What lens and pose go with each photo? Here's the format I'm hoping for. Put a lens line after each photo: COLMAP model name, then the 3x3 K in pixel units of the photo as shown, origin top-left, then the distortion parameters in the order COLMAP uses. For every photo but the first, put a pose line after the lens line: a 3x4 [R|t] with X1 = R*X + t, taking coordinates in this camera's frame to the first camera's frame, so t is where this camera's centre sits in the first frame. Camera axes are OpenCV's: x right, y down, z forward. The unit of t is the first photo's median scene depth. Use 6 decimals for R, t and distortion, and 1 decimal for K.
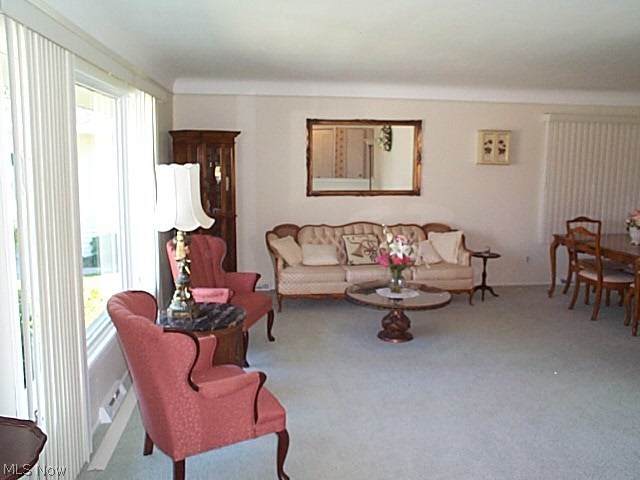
lens RADIAL K [[551.6, 0, 314.6], [0, 551.6, 222.1], [0, 0, 1]] dist [-0.132110, 0.192847]
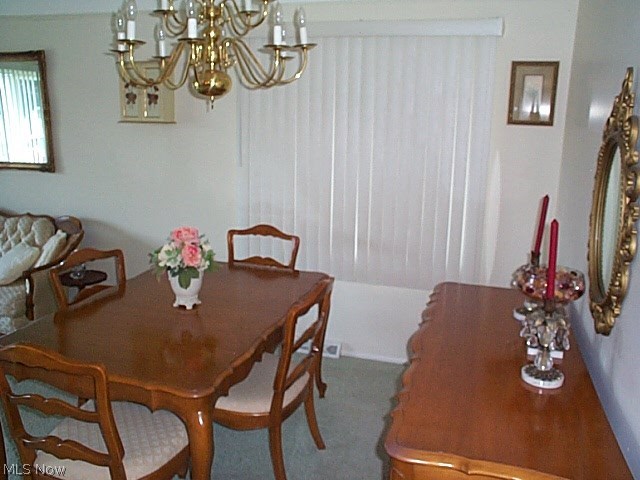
lens RADIAL K [[559.8, 0, 317.7], [0, 559.8, 229.4], [0, 0, 1]] dist [-0.119853, 0.174112]
pose [[0.908540, 0.090563, -0.407864, 0.758214], [-0.052794, 0.993285, 0.102949, -0.065200], [0.414448, -0.072001, 0.907220, 0.552995]]
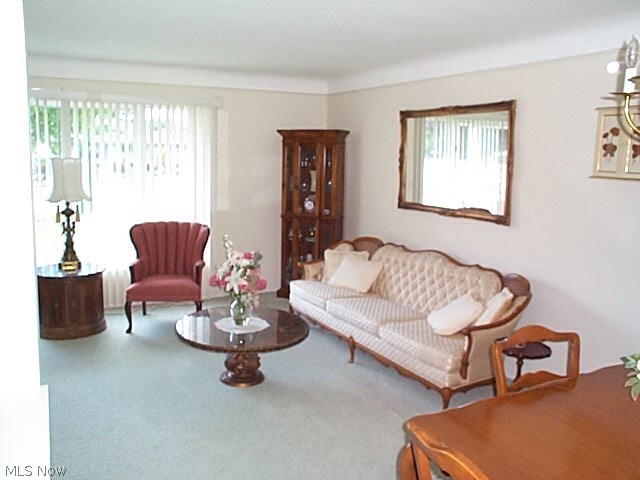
lens RADIAL K [[551.6, 0, 314.6], [0, 551.6, 222.1], [0, 0, 1]] dist [-0.132110, 0.192847]
pose [[0.350529, 0.118560, -0.929017, 0.689889], [-0.117136, 0.989716, 0.082110, -0.077740], [0.929198, 0.080039, 0.360812, 0.598083]]
